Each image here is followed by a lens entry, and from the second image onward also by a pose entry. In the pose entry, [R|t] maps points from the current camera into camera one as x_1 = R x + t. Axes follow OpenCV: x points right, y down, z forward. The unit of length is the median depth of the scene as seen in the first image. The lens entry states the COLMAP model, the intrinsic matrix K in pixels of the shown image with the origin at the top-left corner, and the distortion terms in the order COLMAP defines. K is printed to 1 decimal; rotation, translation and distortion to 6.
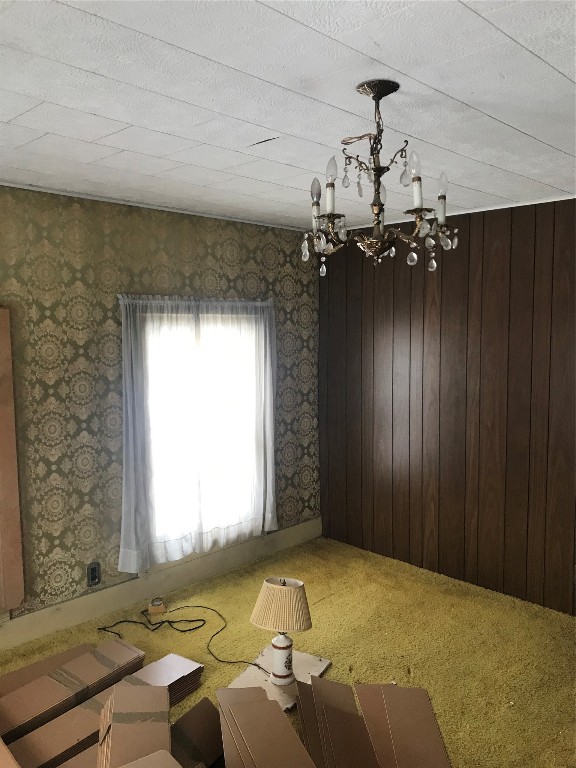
lens RADIAL K [[632.5, 0, 290.2], [0, 632.5, 384.7], [0, 0, 1]] dist [0.033973, -0.047176]
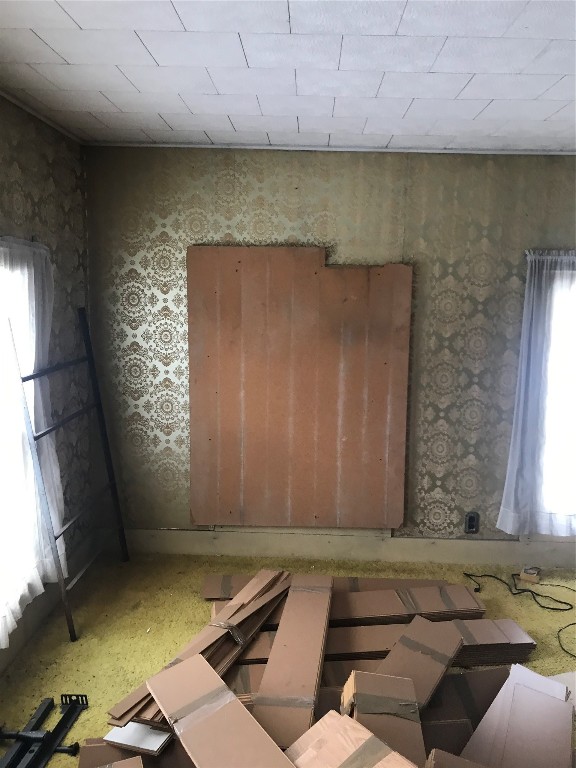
lens RADIAL K [[632.5, 0, 293.0], [0, 632.5, 383.9], [0, 0, 1]] dist [0.033973, -0.047176]
pose [[0.682365, 0.128727, -0.719589, 0.217753], [-0.088607, 0.991680, 0.093379, 0.000896], [0.725622, 0.000042, 0.688093, 0.072765]]
